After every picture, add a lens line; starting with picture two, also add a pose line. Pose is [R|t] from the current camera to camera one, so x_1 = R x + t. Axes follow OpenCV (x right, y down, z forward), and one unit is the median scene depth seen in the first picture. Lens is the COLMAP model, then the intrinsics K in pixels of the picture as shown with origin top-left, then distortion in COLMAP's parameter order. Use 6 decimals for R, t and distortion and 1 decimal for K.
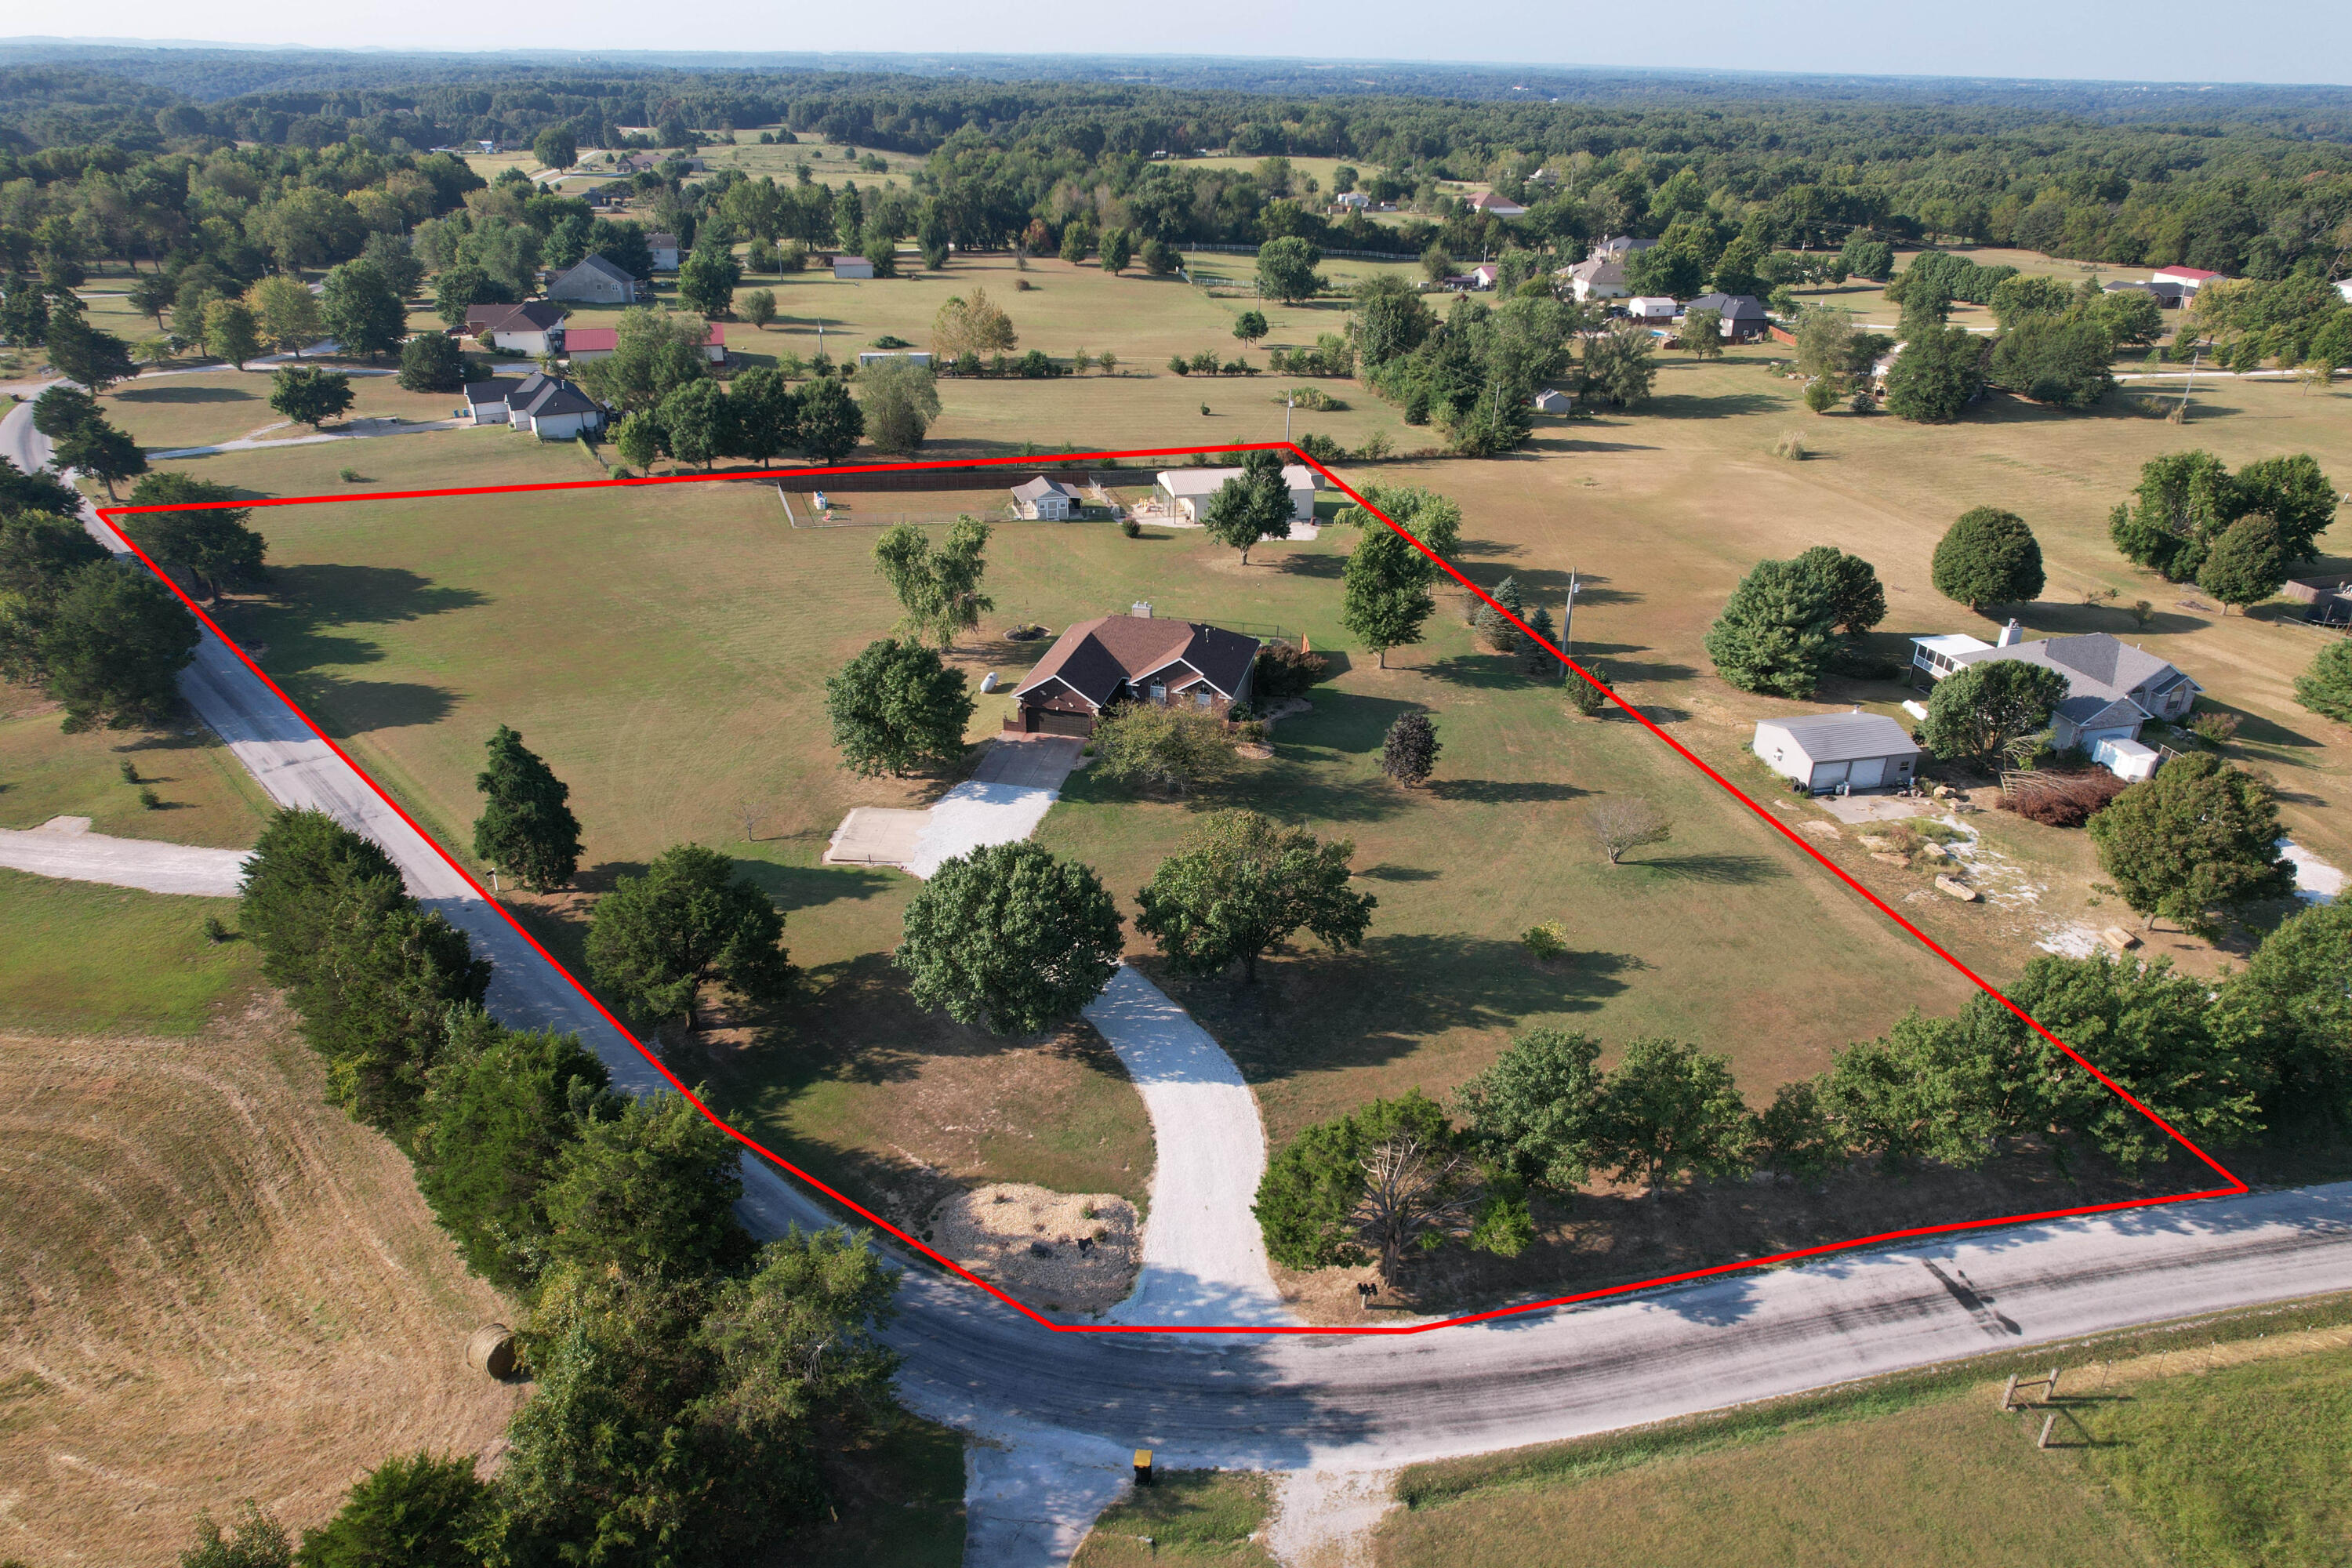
lens RADIAL K [[1498.3, 0, 1182.7], [0, 1498.3, 784.8], [0, 0, 1]] dist [-0.074064, 0.062844]
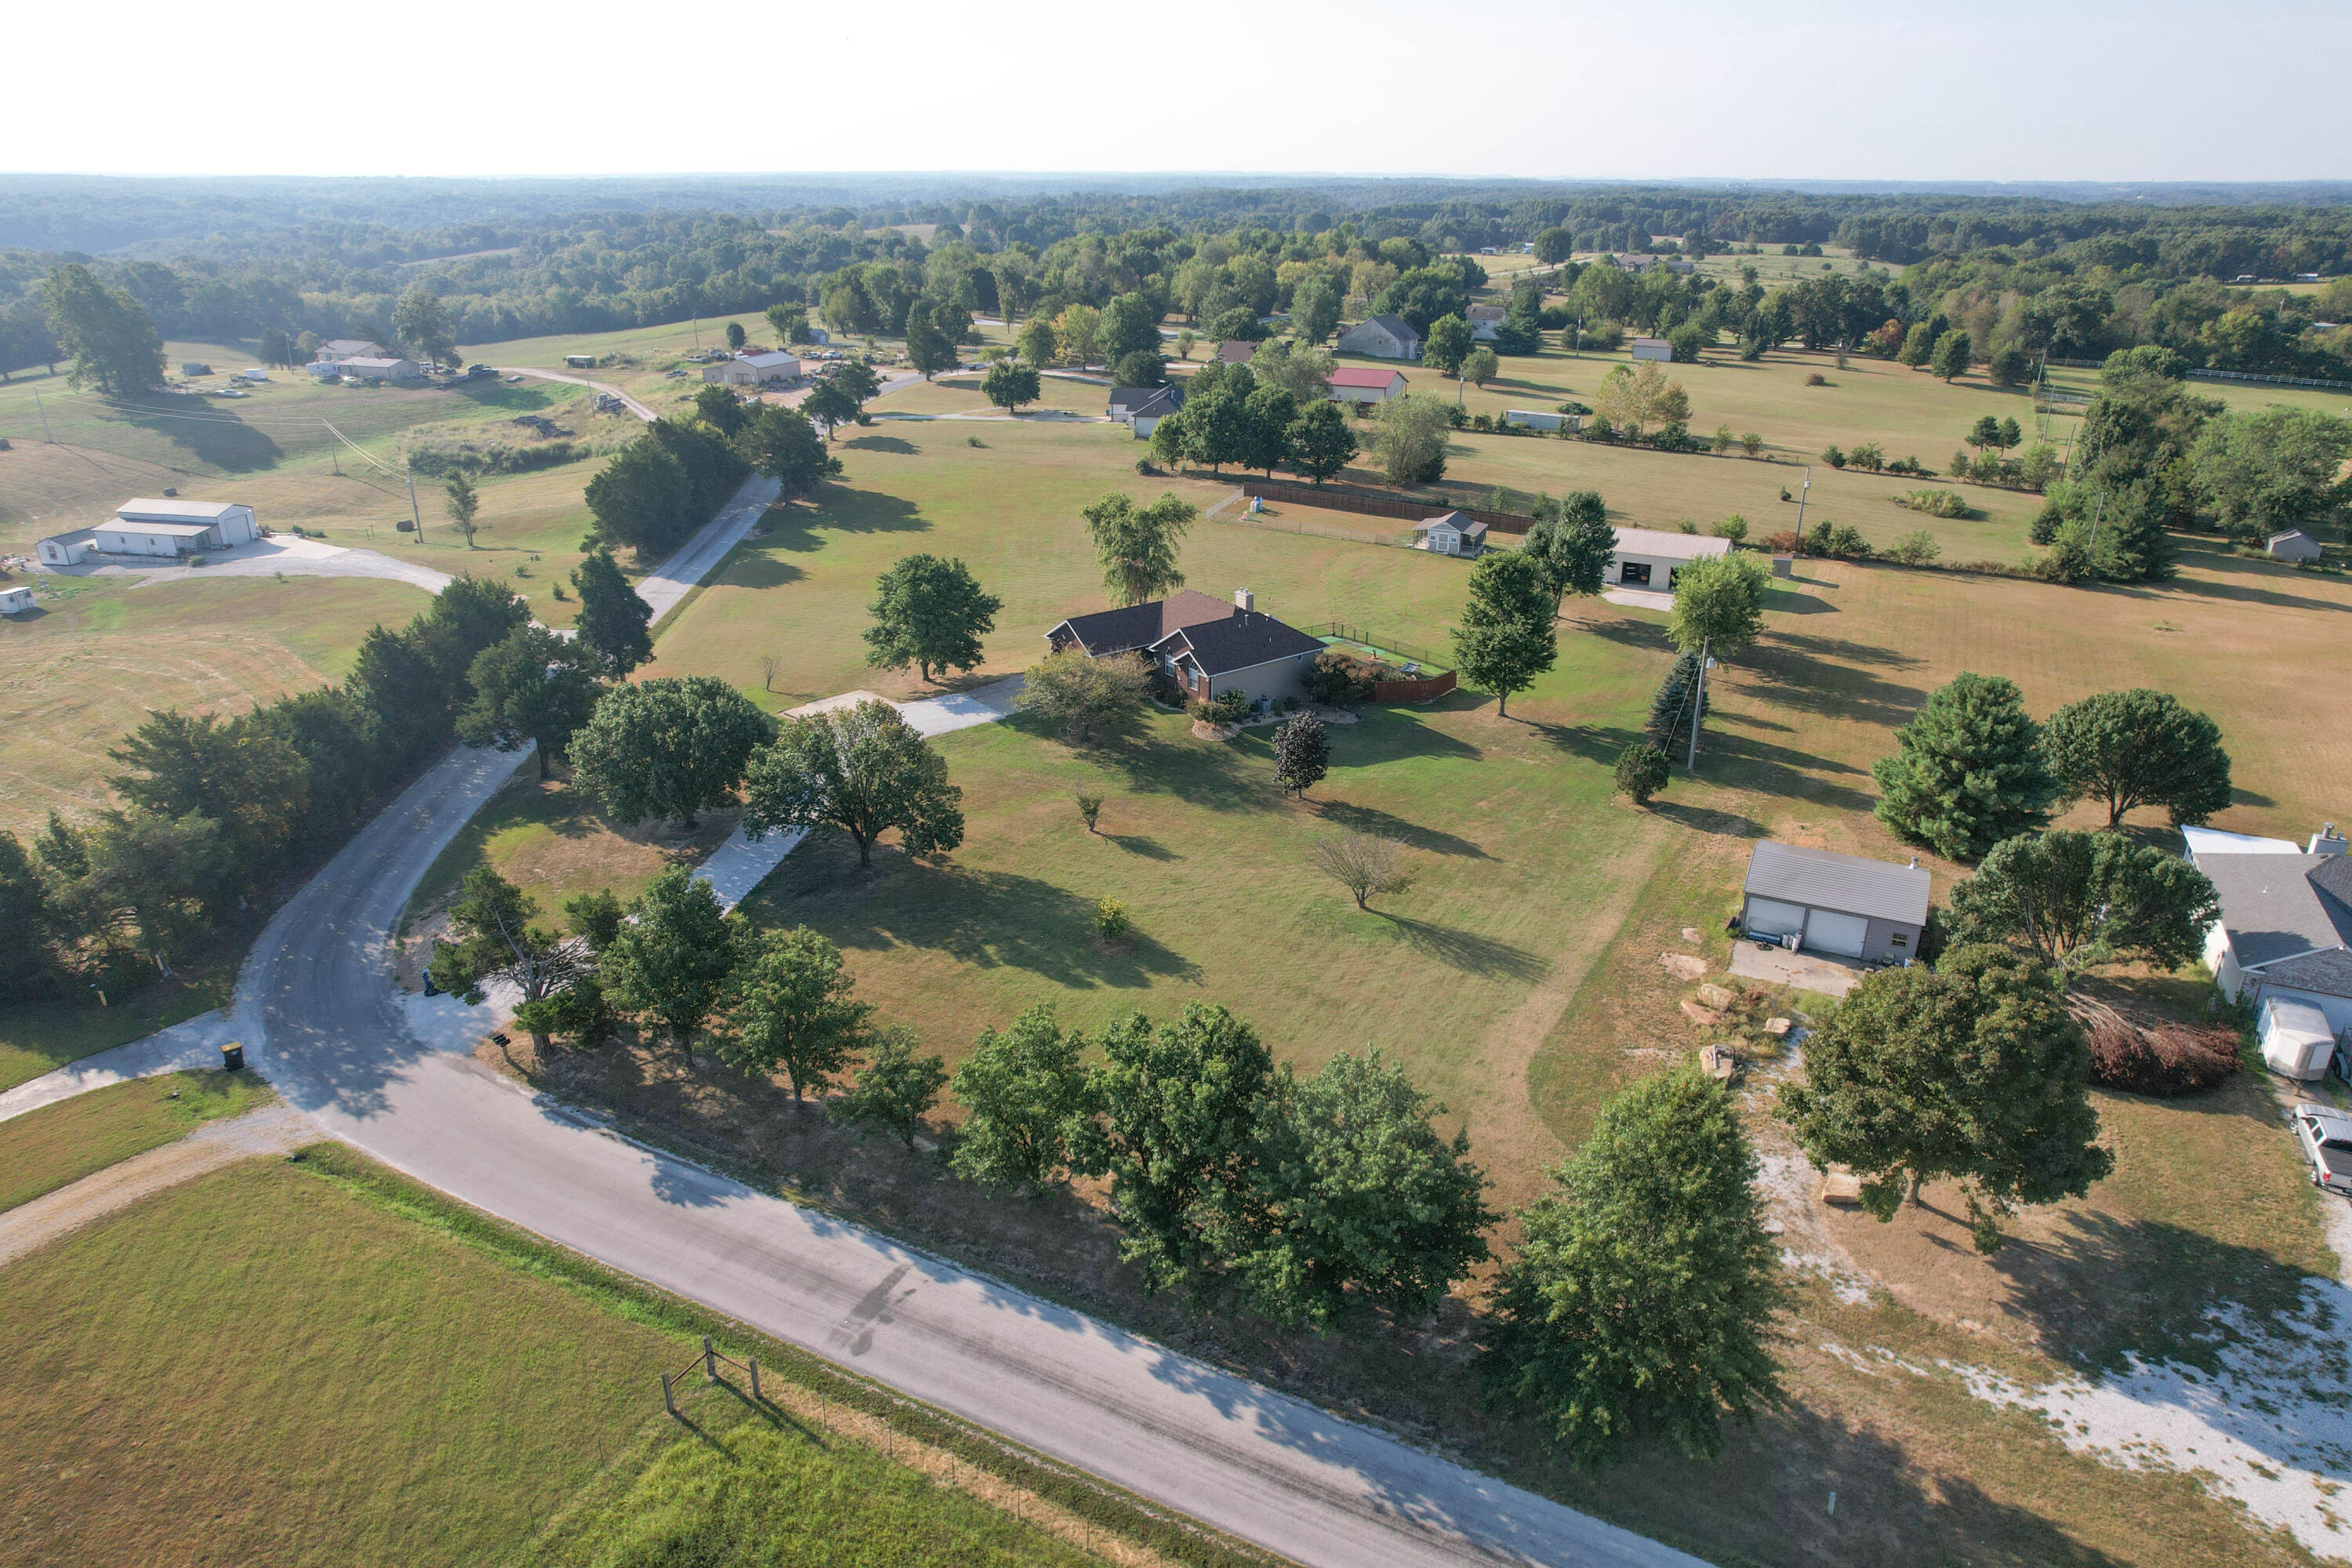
lens RADIAL K [[1498.3, 0, 1180.6], [0, 1498.3, 780.7], [0, 0, 1]] dist [-0.074064, 0.062844]
pose [[0.767430, 0.228325, -0.599098, 0.442169], [-0.273445, 0.961750, 0.016260, -0.002043], [0.579895, 0.151342, 0.800511, 0.147232]]
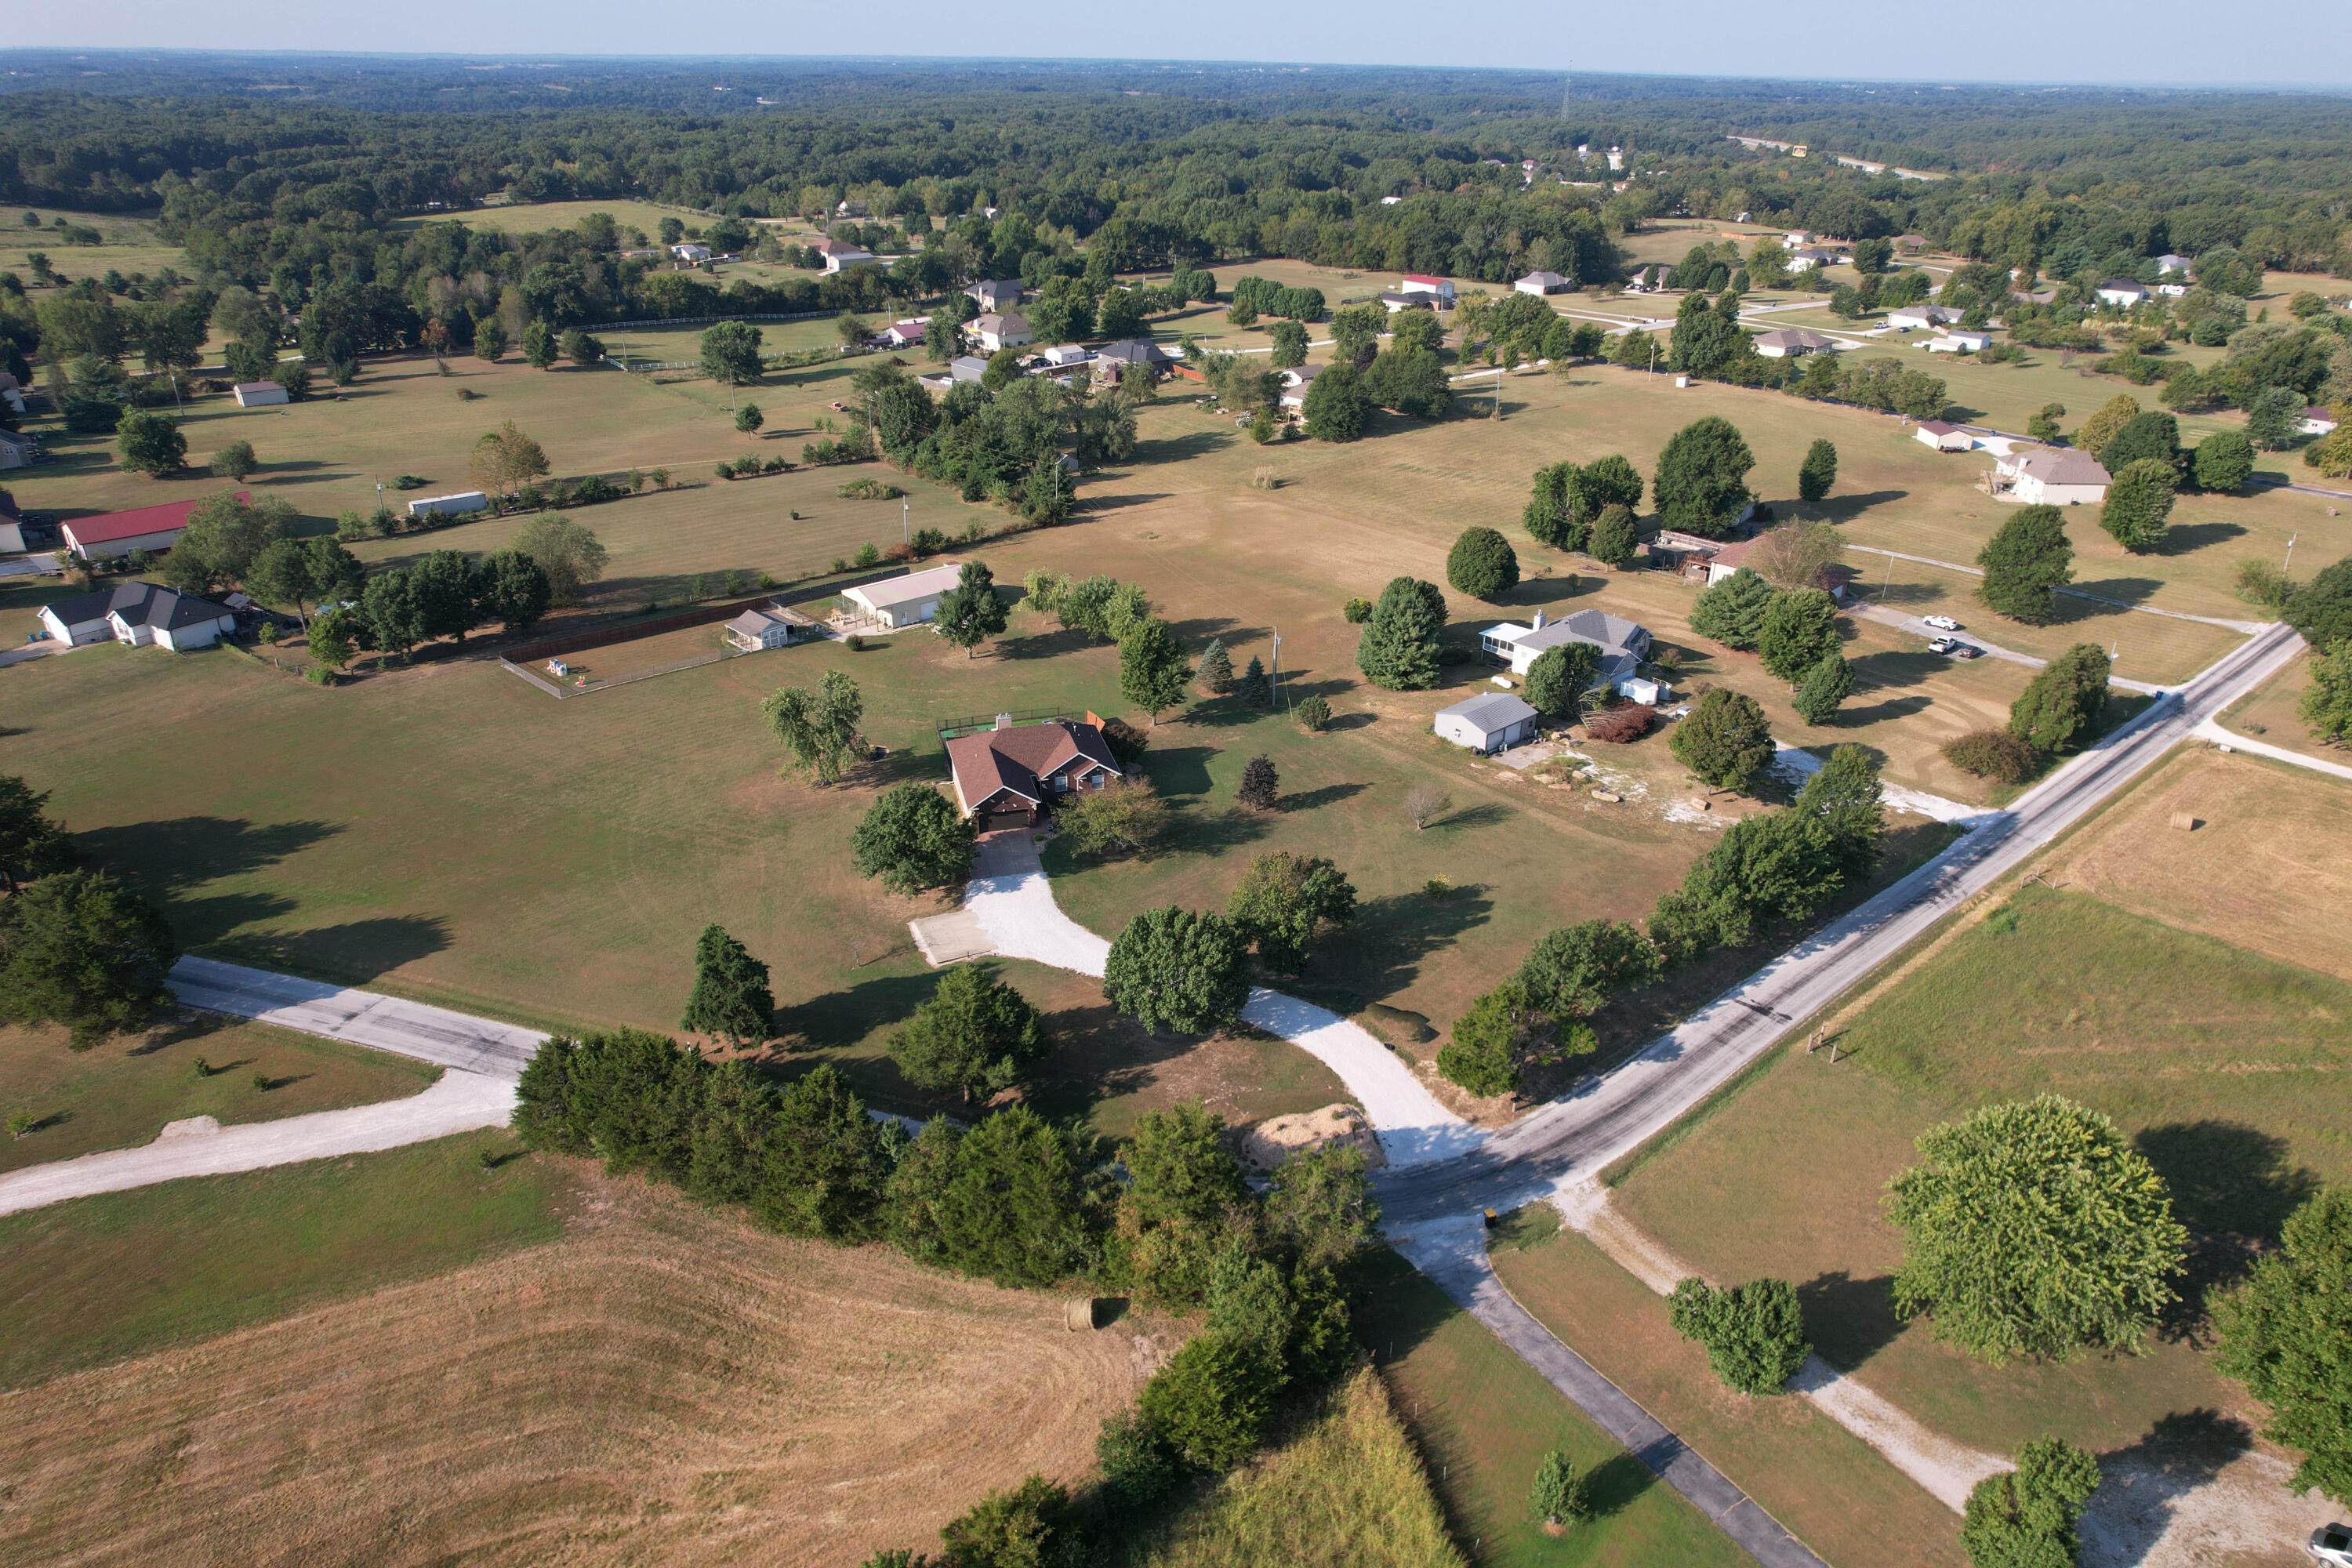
lens RADIAL K [[1498.3, 0, 1181.1], [0, 1498.3, 786.5], [0, 0, 1]] dist [-0.074064, 0.062844]
pose [[0.882397, -0.214361, 0.418837, -0.342296], [0.211349, 0.975907, 0.054204, -0.076625], [-0.420365, 0.040692, 0.906442, -0.168598]]
